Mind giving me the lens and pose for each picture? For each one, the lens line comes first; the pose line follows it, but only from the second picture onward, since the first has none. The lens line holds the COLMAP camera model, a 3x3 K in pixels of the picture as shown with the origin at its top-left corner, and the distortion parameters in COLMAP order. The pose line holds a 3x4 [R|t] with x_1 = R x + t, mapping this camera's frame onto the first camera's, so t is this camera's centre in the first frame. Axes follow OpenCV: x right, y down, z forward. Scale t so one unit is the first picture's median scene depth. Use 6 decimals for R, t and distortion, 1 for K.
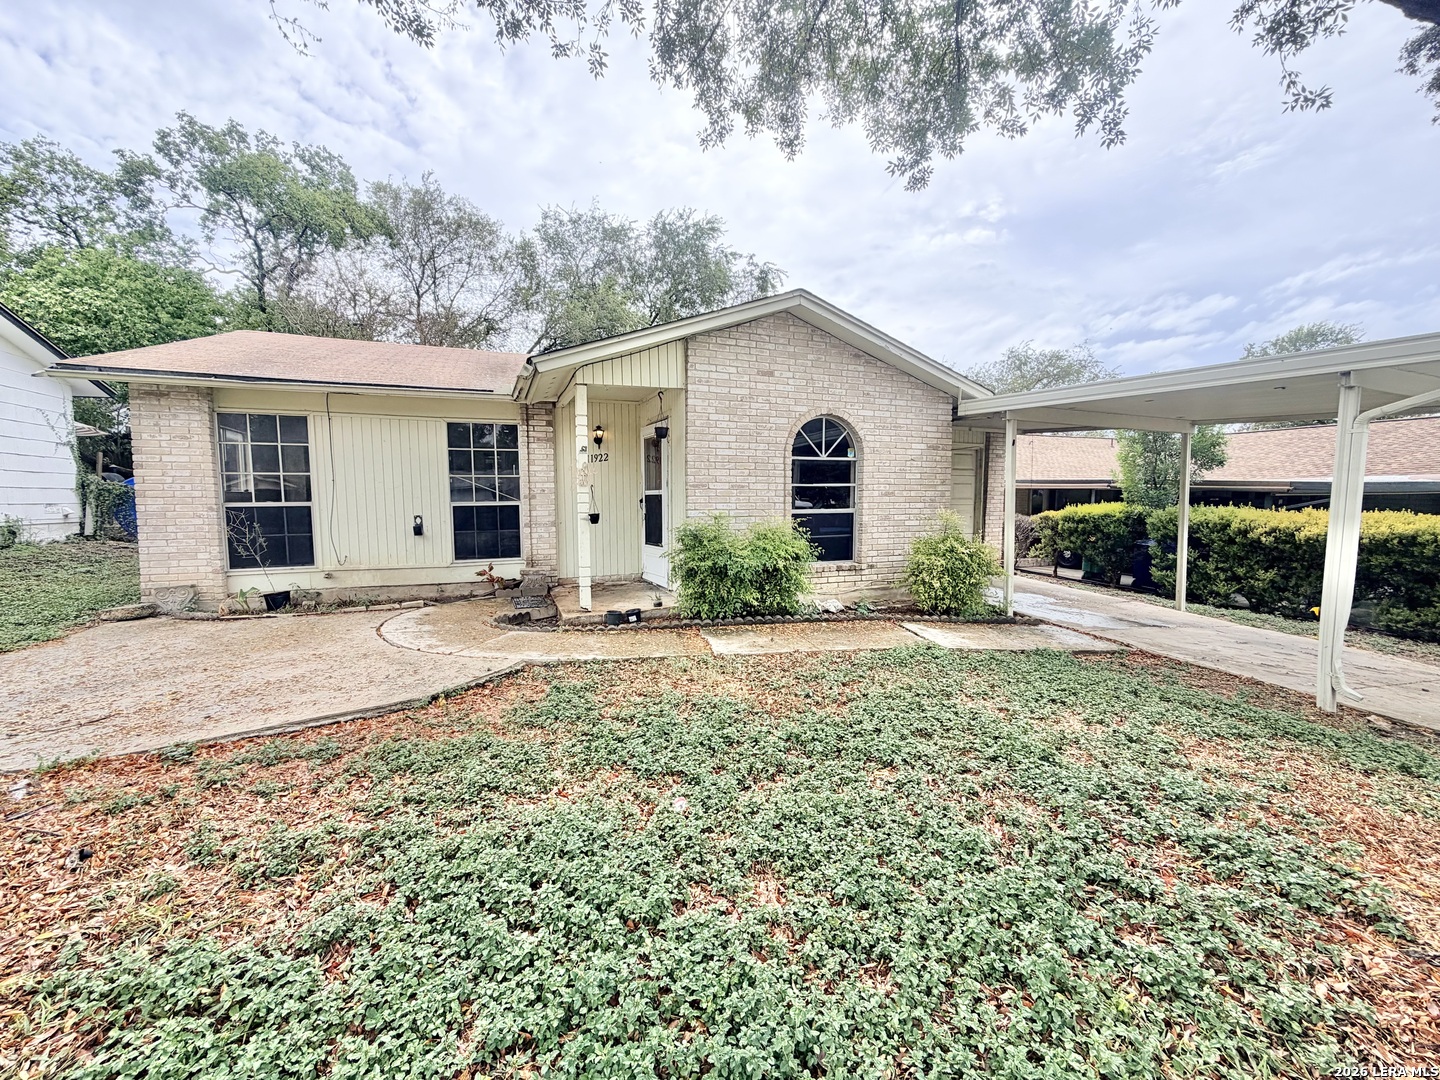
lens RADIAL K [[574.9, 0, 723.7], [0, 574.9, 538.8], [0, 0, 1]] dist [-0.000484, 0.000388]
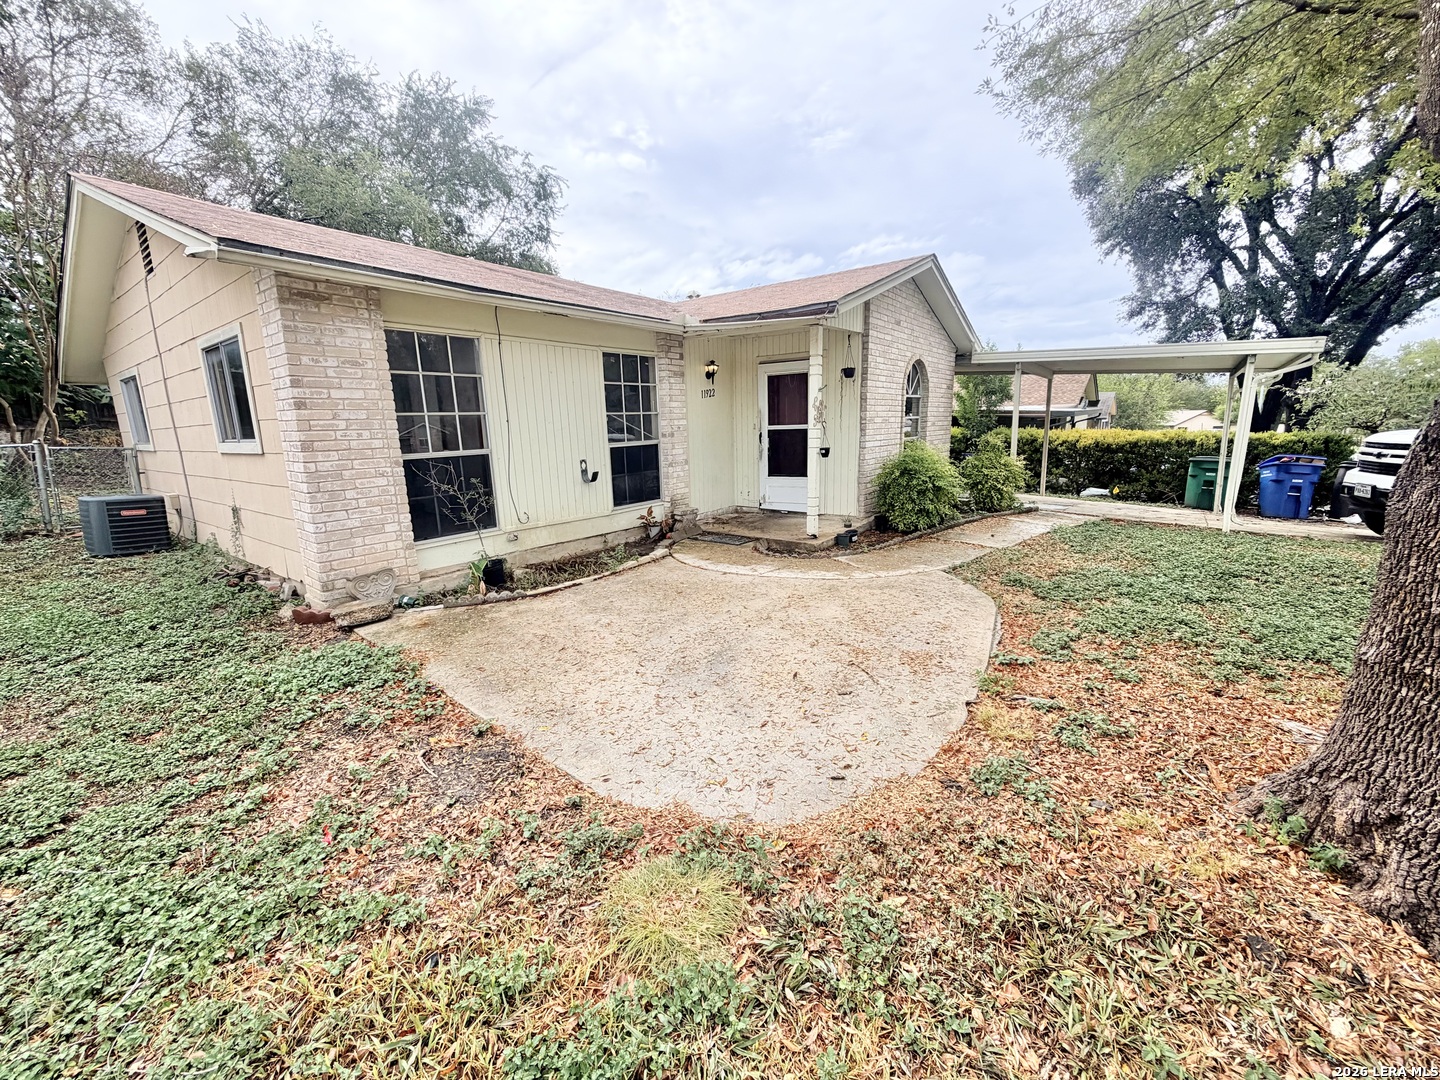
lens RADIAL K [[574.9, 0, 722.6], [0, 574.9, 542.3], [0, 0, 1]] dist [-0.000484, 0.000388]
pose [[0.856098, -0.123995, 0.501718, -0.783619], [0.060807, 0.988216, 0.140473, -0.025739], [-0.513224, -0.089751, 0.853549, 0.123436]]
